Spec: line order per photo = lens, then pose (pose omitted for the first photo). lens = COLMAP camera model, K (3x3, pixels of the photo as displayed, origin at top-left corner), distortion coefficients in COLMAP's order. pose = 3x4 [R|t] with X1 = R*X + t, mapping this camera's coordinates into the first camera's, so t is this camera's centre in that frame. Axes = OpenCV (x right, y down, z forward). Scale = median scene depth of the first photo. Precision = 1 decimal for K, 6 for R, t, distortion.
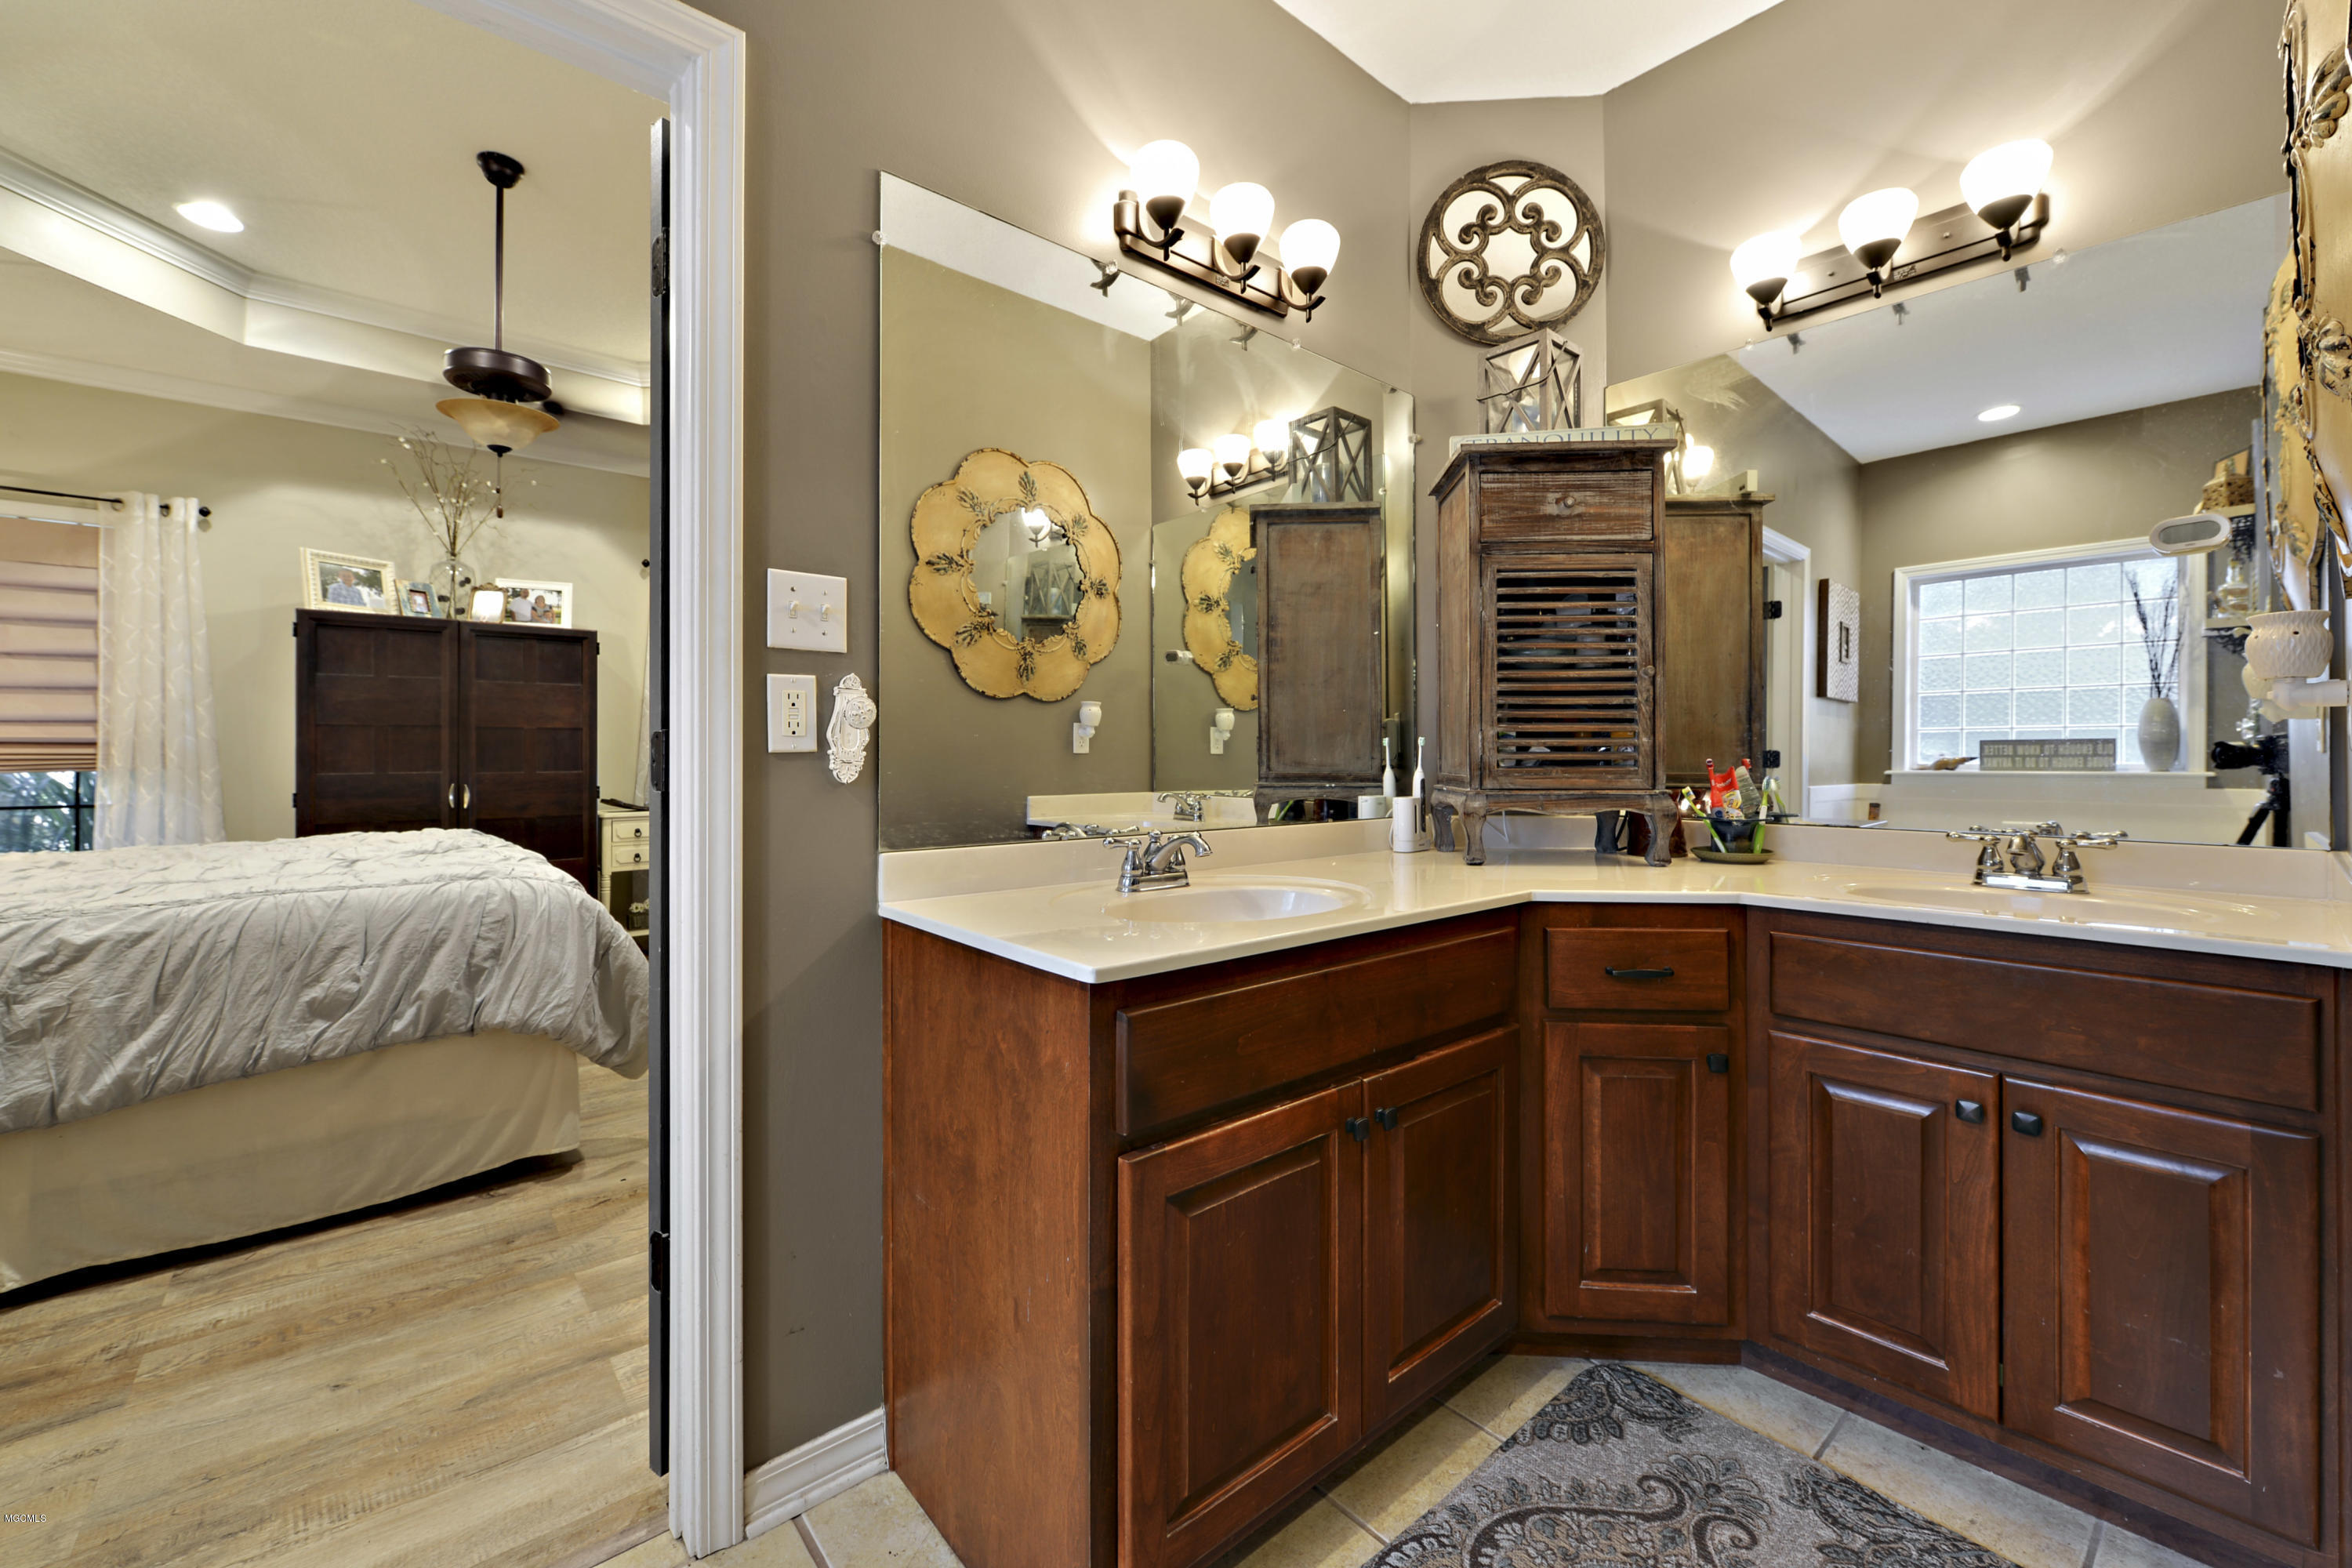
lens RADIAL K [[972.1, 0, 1187.6], [0, 972.1, 762.6], [0, 0, 1]] dist [-0.003175, -0.000760]
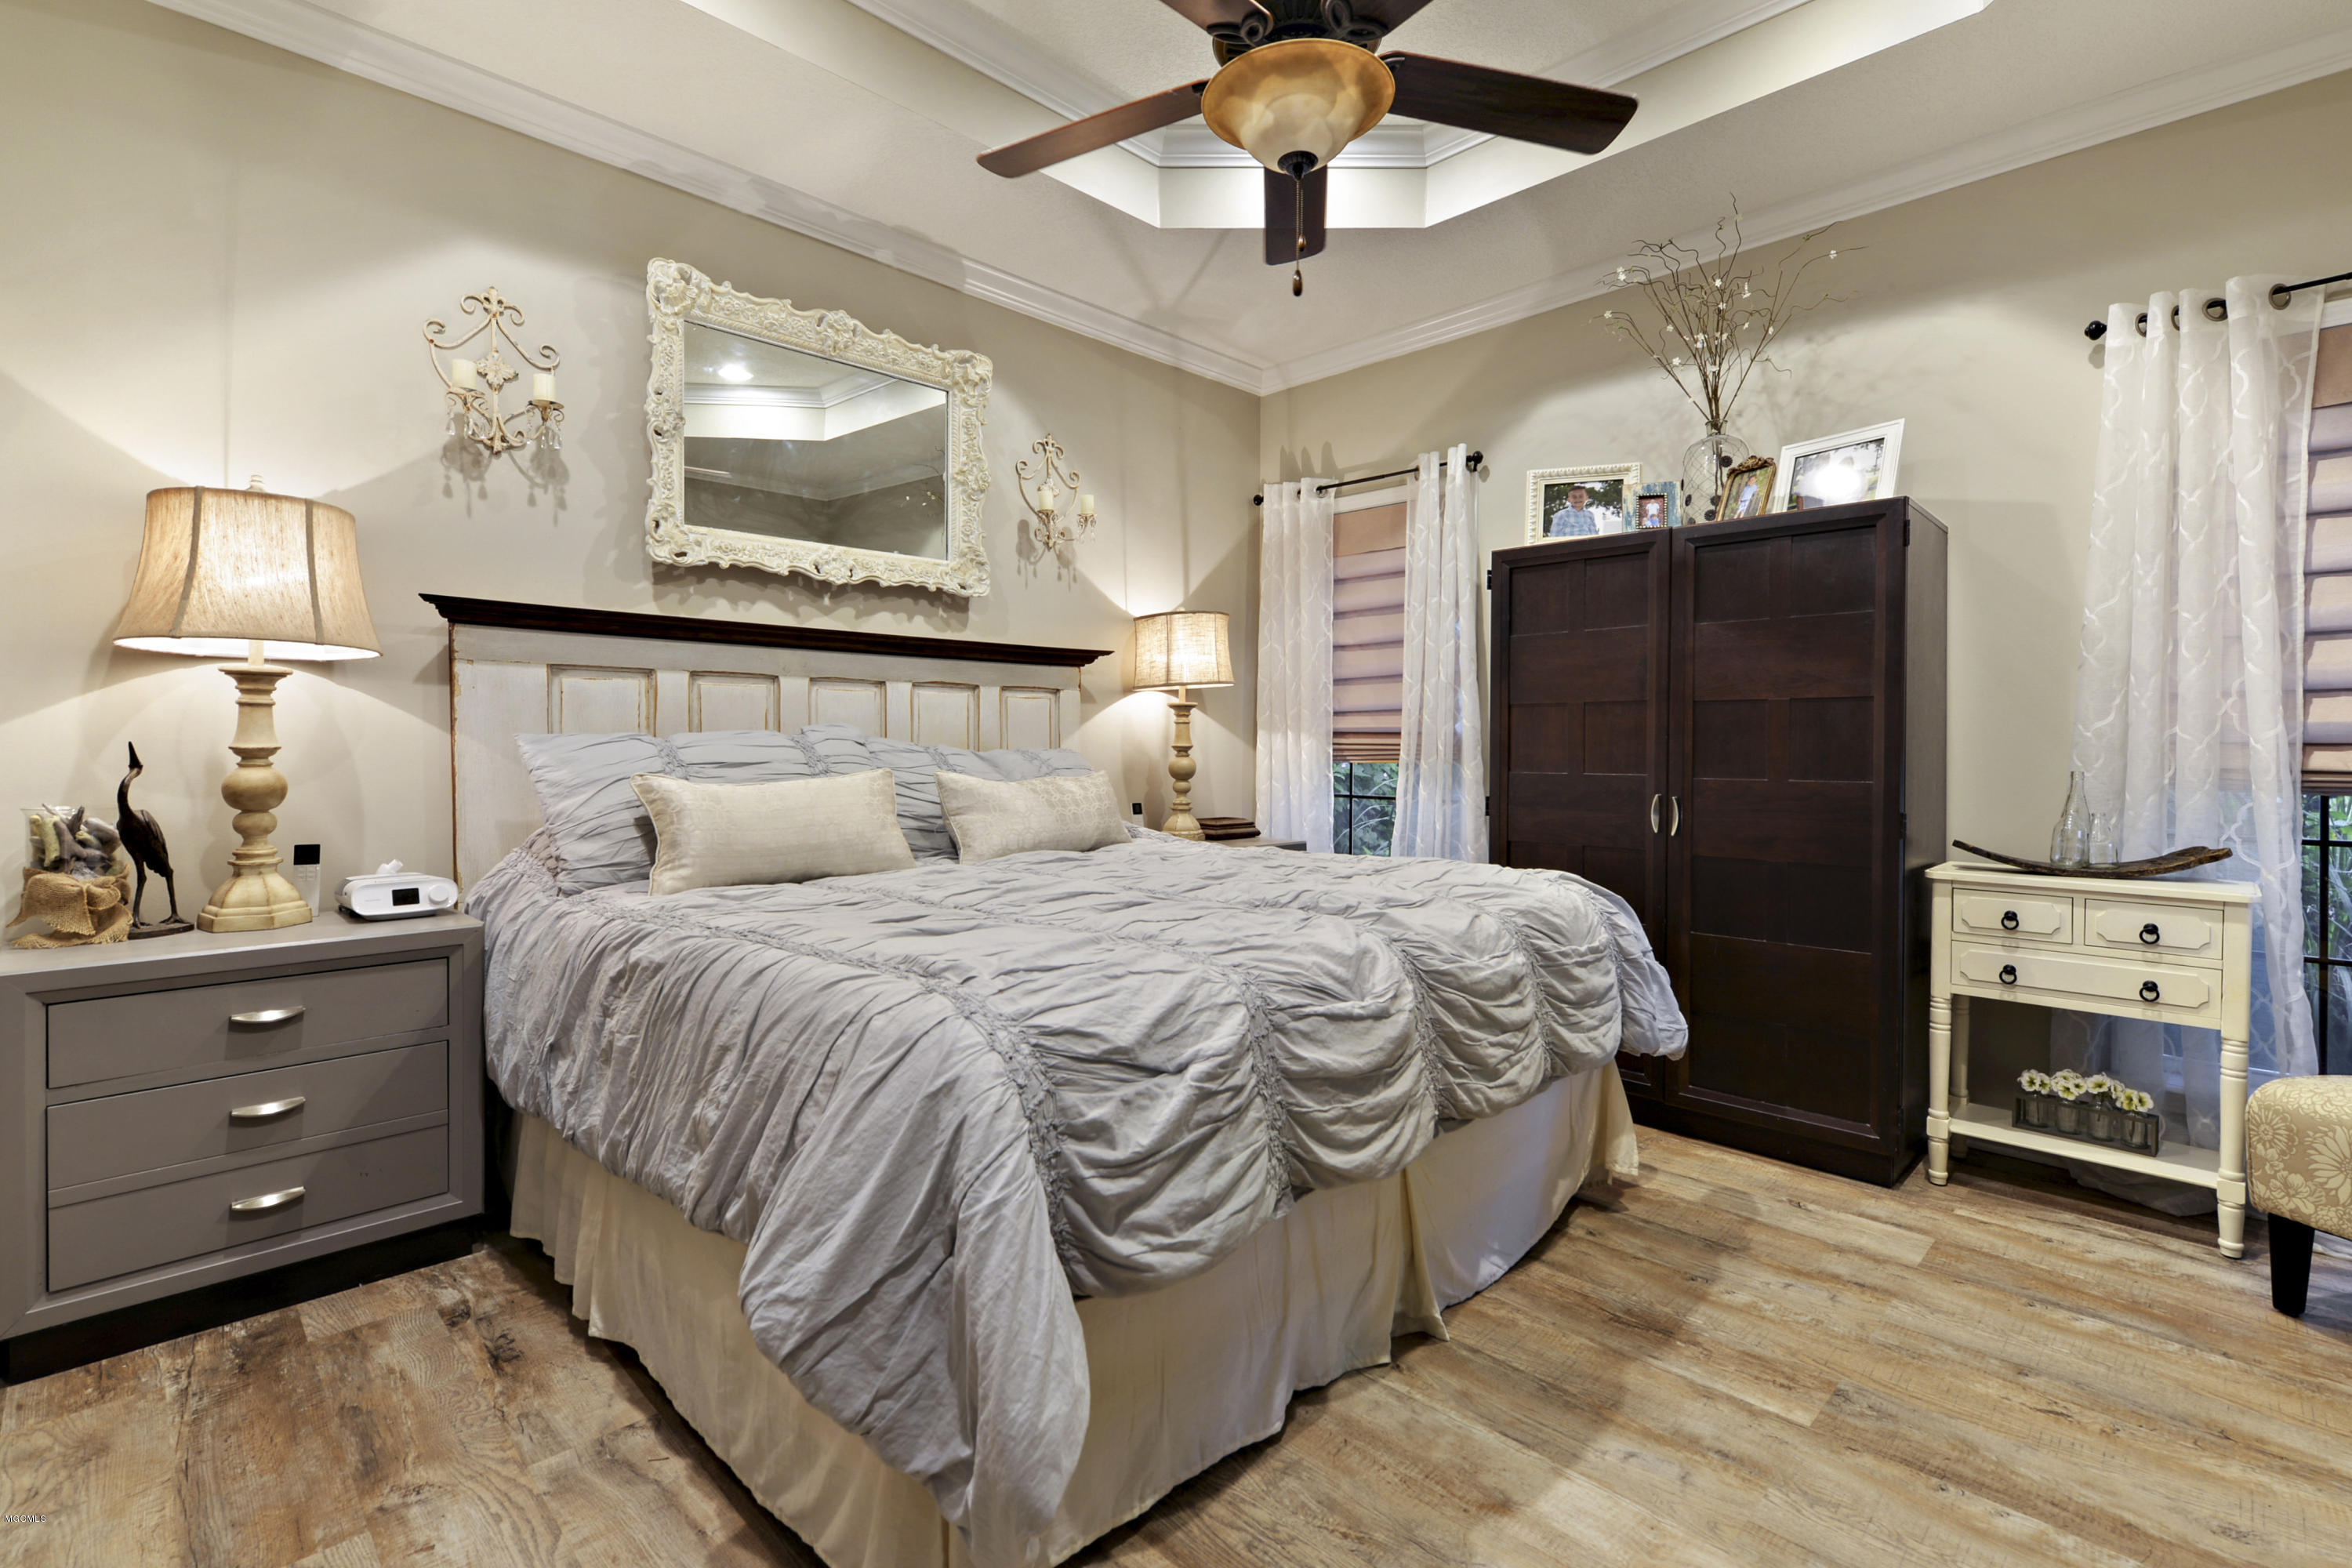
lens RADIAL K [[1071.6, 0, 1134.9], [0, 1071.6, 753.6], [0, 0, 1]] dist [0.003895, -0.000890]
pose [[0.049303, 0.008620, -0.998747, -0.093043], [-0.018444, 0.999800, 0.007719, -0.003266], [0.998614, 0.018040, 0.049452, 0.636419]]
